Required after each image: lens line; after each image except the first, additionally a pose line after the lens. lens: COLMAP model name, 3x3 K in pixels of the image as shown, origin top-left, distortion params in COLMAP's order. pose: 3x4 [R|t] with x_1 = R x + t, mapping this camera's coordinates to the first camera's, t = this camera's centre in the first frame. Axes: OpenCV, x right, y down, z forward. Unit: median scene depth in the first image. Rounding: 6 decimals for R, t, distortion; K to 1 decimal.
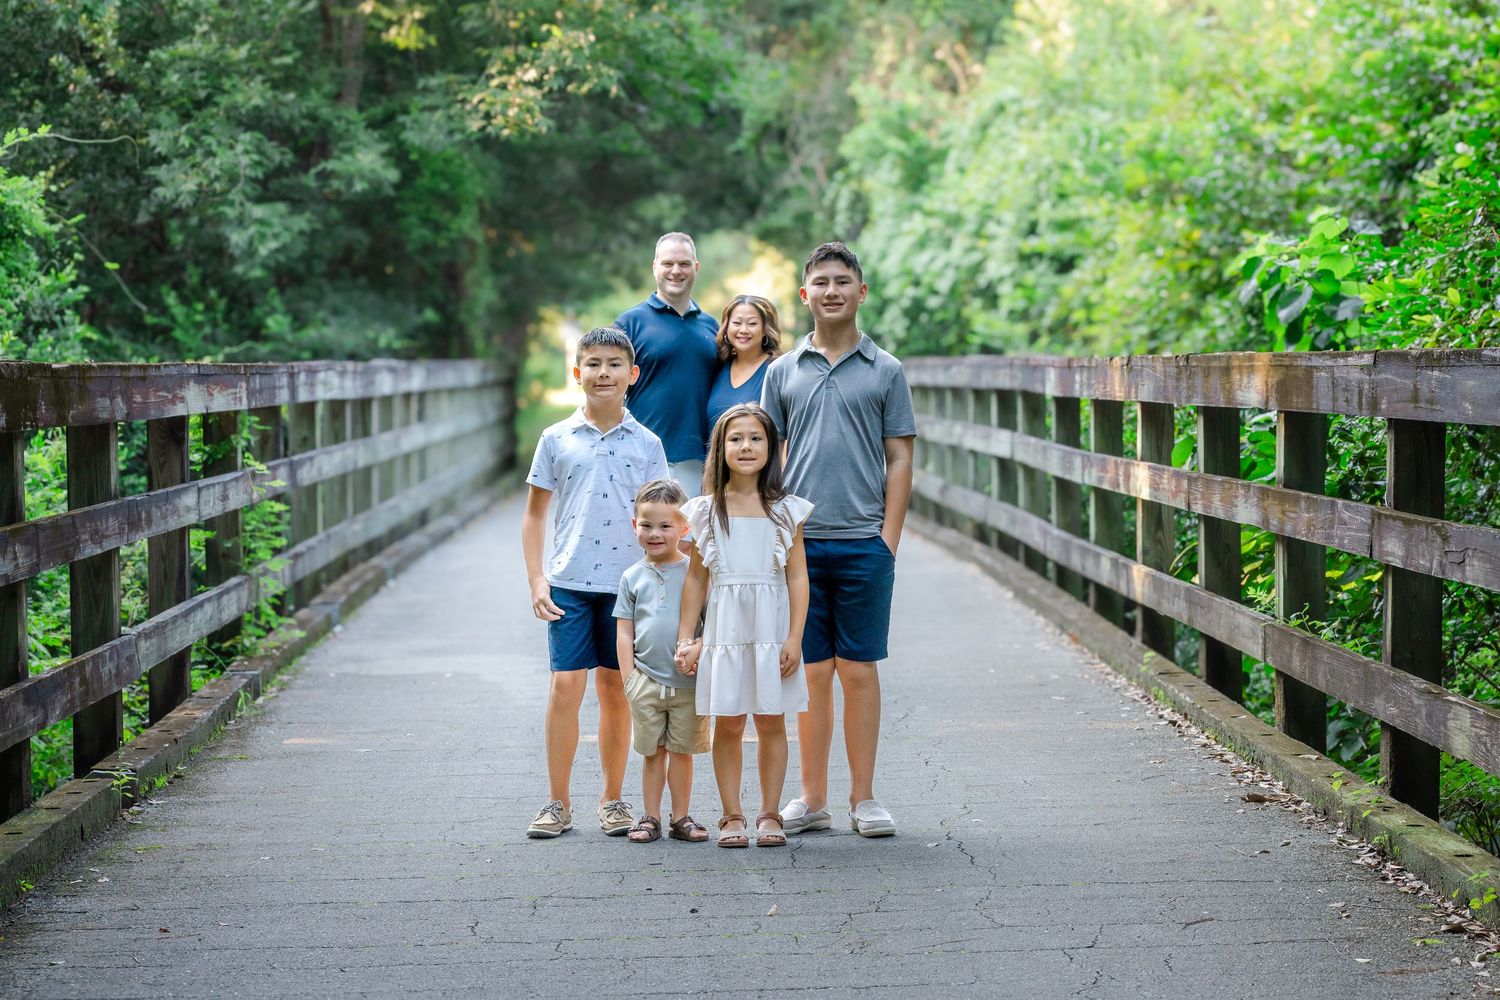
lens RADIAL K [[4178.4, 0, 796.5], [0, 4178.4, 515.5], [0, 0, 1]] dist [0.093171, 0.000000]
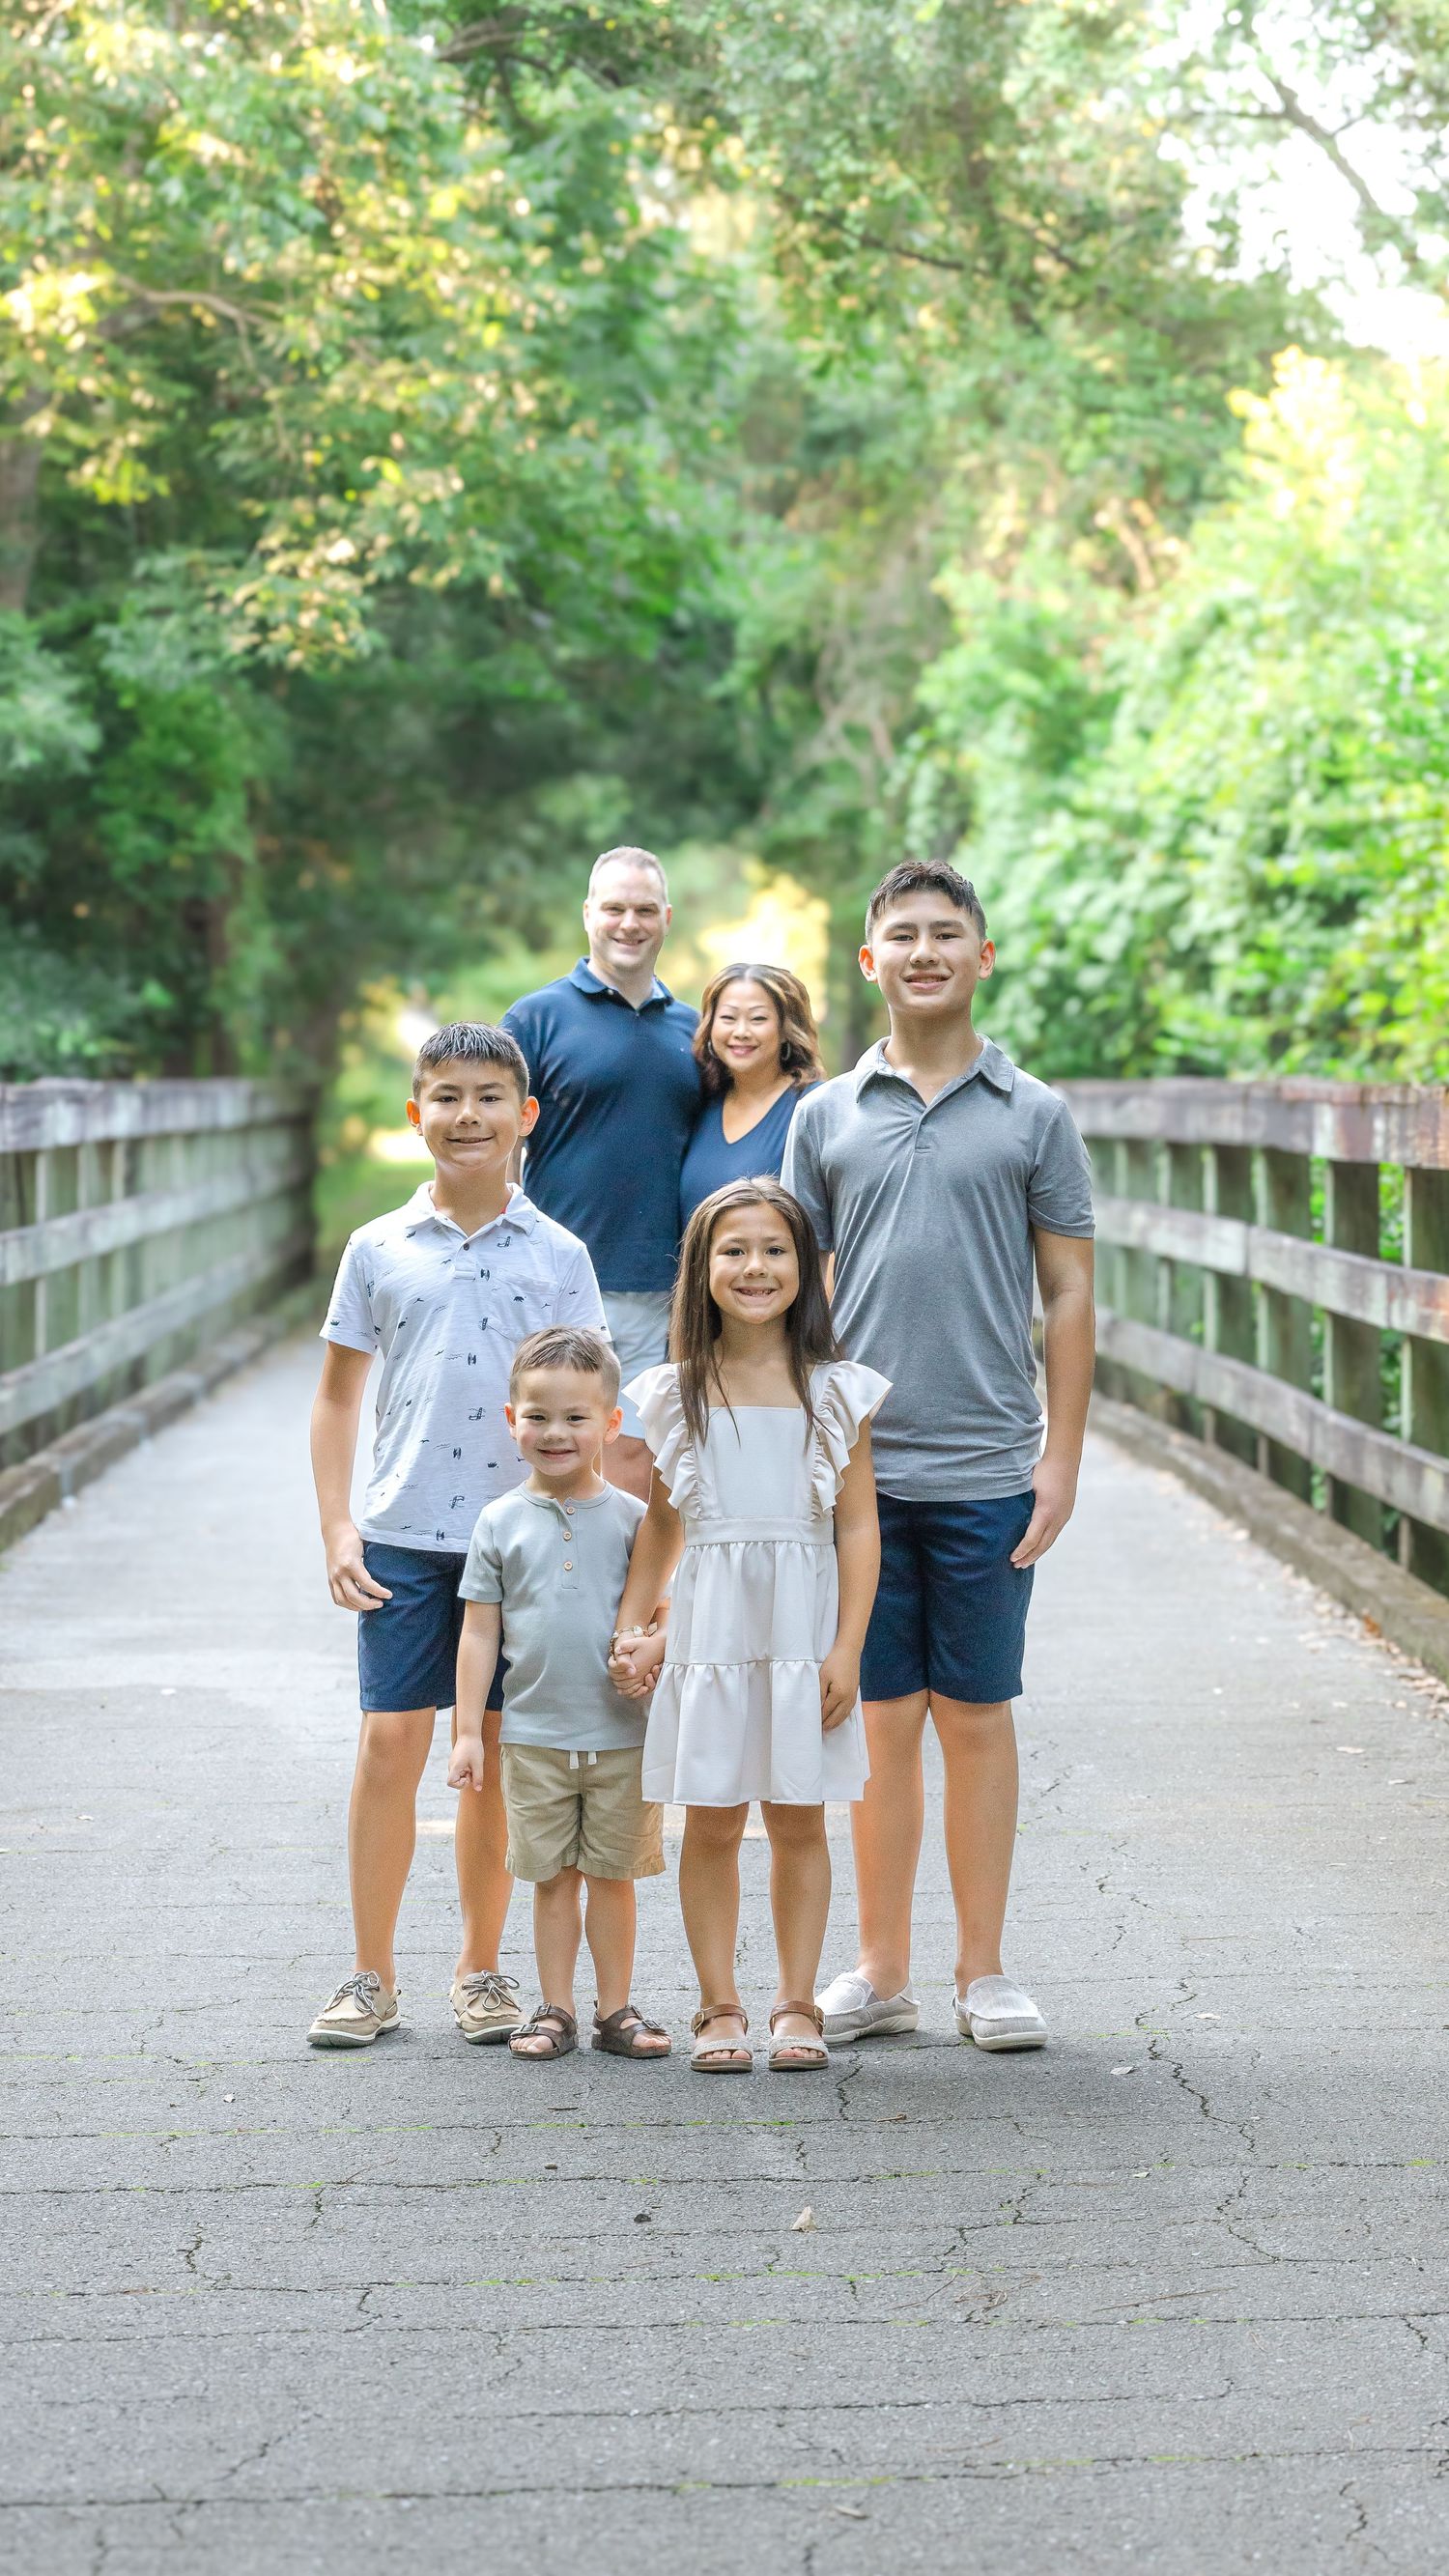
lens RADIAL K [[6698.8, 0, 731.2], [0, 6698.8, 1303.2], [0, 0, 1]] dist [0.016024, 0.000000]
pose [[0.999930, 0.007174, -0.009398, -0.006488], [-0.007196, 0.999971, -0.002348, -0.009211], [0.009381, 0.002416, 0.999953, 0.185146]]
